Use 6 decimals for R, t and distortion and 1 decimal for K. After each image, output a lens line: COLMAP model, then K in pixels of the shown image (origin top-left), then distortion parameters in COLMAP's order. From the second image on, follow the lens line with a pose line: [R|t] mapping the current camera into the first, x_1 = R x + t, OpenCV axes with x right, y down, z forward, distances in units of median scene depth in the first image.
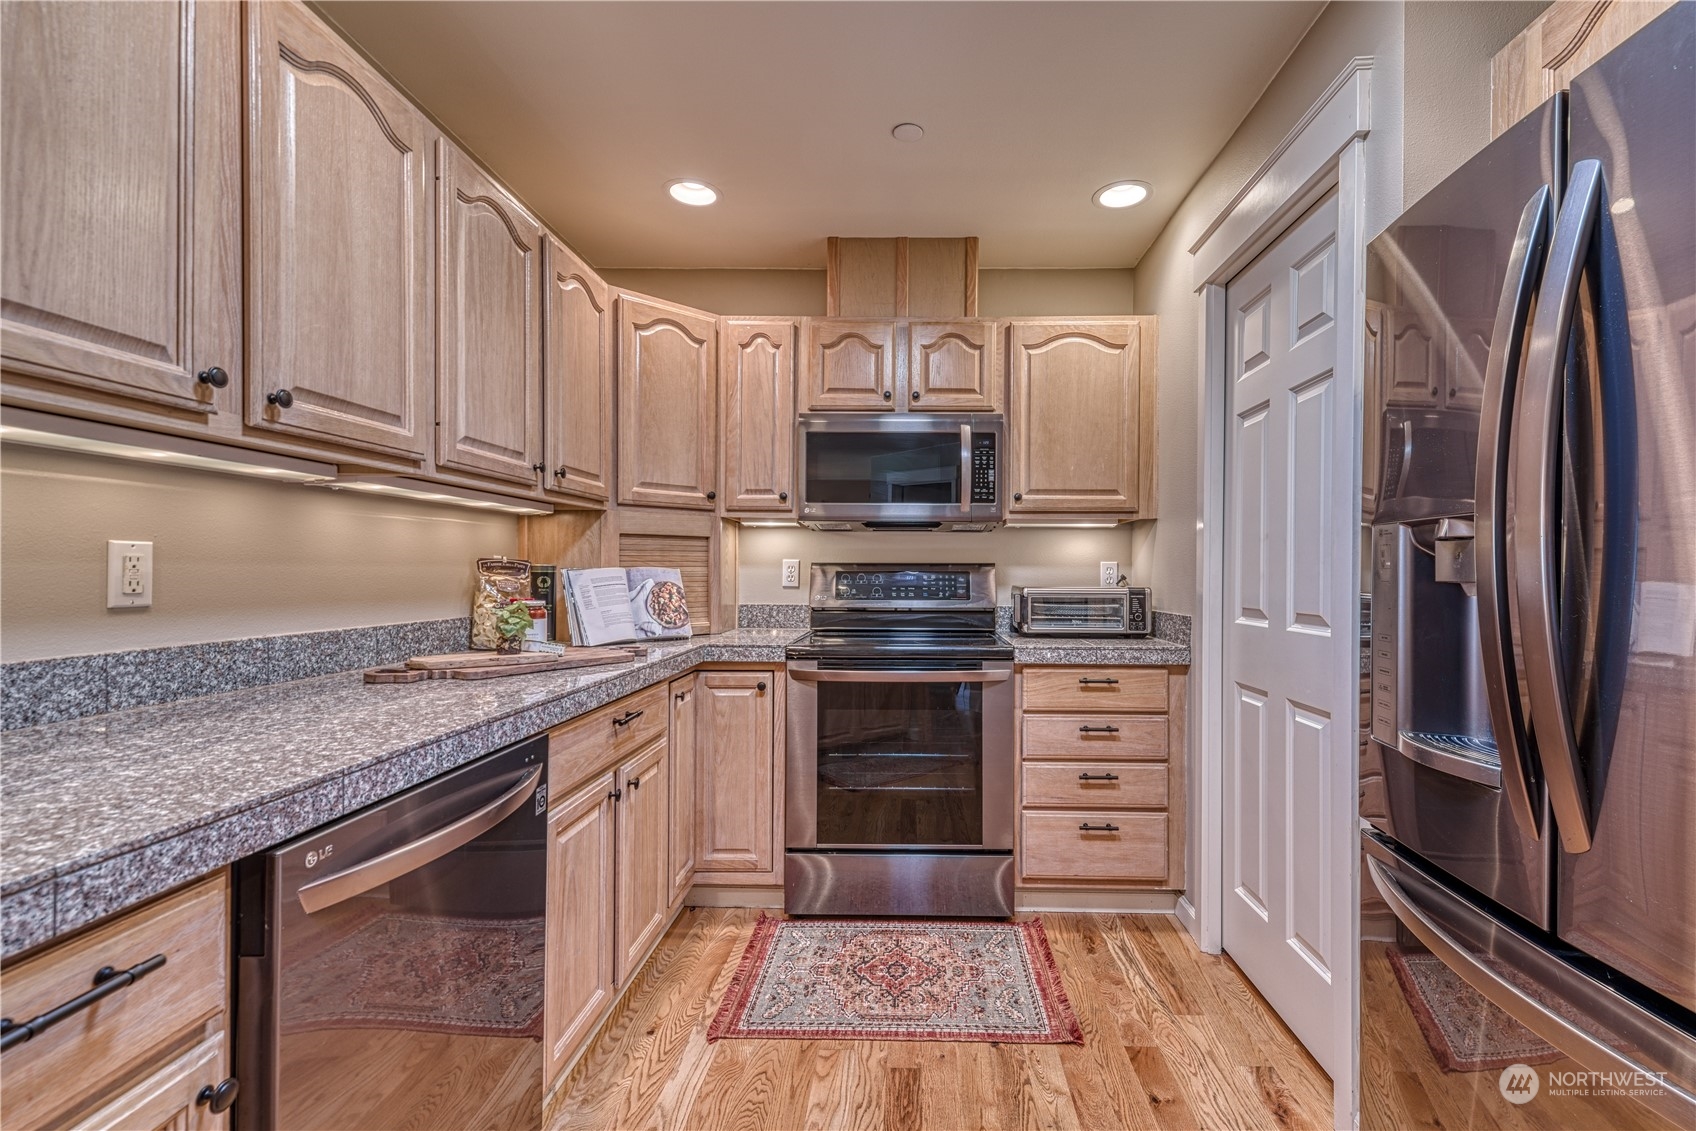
lens RADIAL K [[742.3, 0, 909.3], [0, 742.3, 570.8], [0, 0, 1]] dist [0.024752, -0.011109]
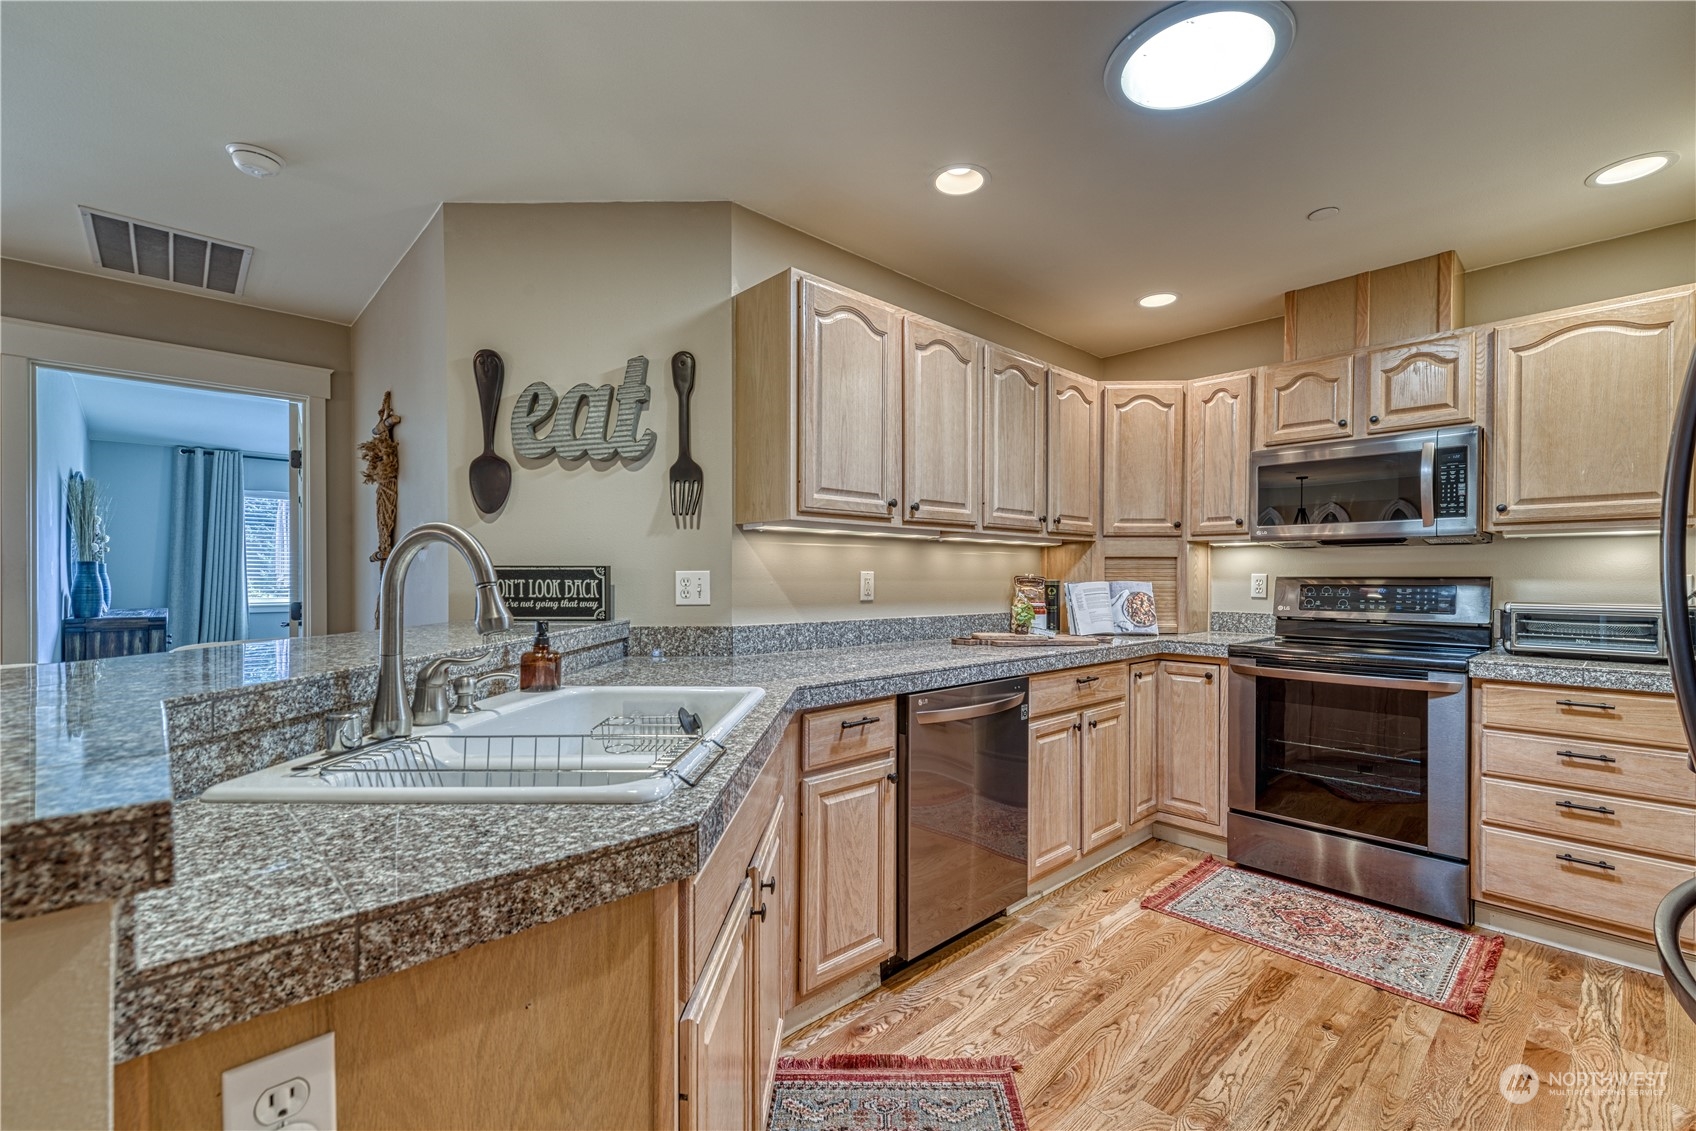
lens RADIAL K [[722.9, 0, 875.0], [0, 722.9, 579.1], [0, 0, 1]] dist [0.024801, -0.009635]
pose [[0.711521, -0.000443, -0.702665, 0.265029], [-0.000271, 1.000000, -0.000905, -0.007589], [0.702665, 0.000834, 0.711520, -0.275328]]
